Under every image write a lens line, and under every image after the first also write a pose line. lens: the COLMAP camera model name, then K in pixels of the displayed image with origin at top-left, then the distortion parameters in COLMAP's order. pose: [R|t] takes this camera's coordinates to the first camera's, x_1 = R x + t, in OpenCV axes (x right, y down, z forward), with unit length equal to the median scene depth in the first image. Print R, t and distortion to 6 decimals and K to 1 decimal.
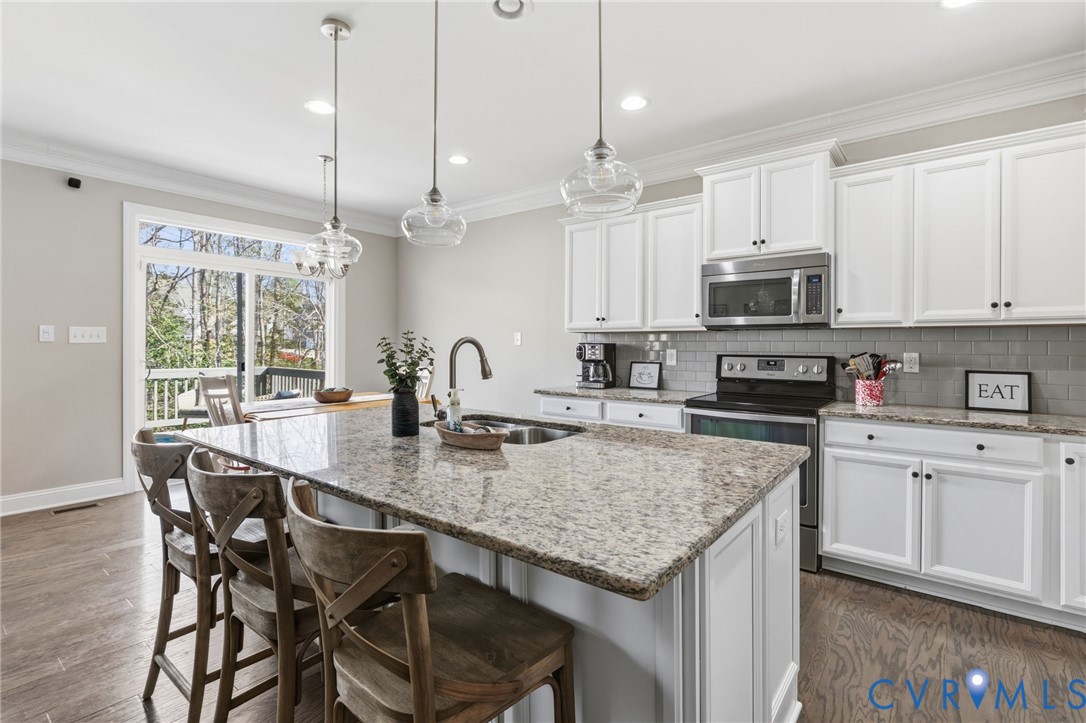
lens RADIAL K [[502.3, 0, 543.6], [0, 502.3, 345.2], [0, 0, 1]] dist [0.002896, 0.000428]
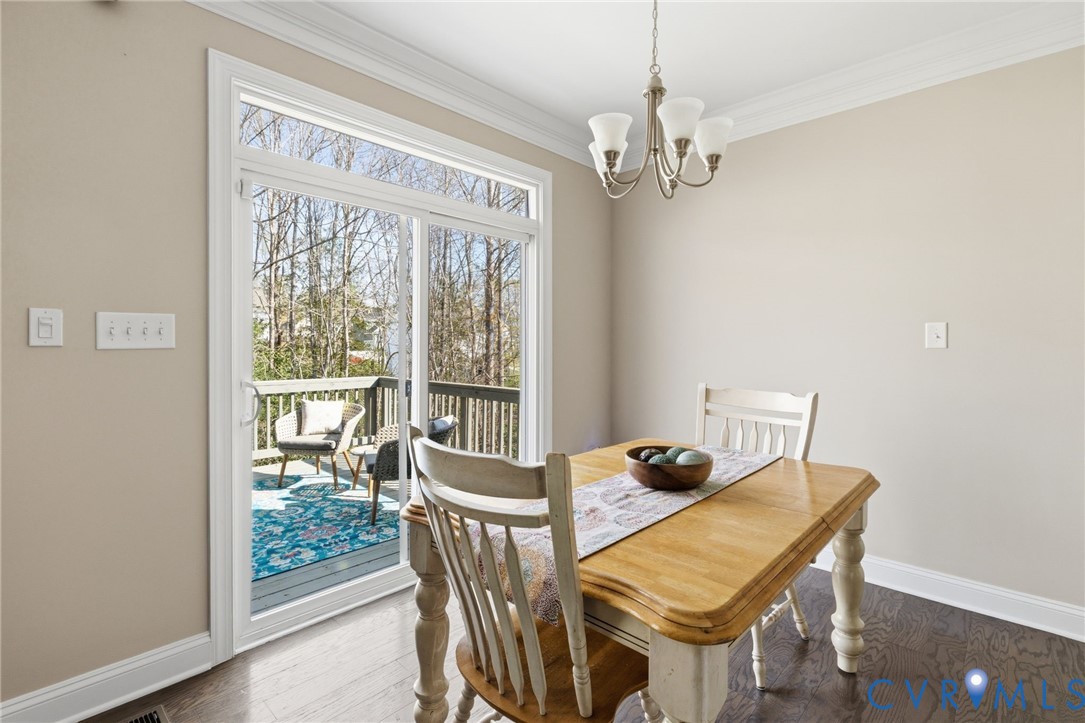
lens RADIAL K [[501.9, 0, 543.1], [0, 501.9, 345.2], [0, 0, 1]] dist [0.002896, 0.000428]
pose [[0.995728, -0.004902, -0.092205, -0.497689], [0.004884, 0.999988, -0.000417, -0.005402], [0.092206, -0.000035, 0.995740, 0.578965]]
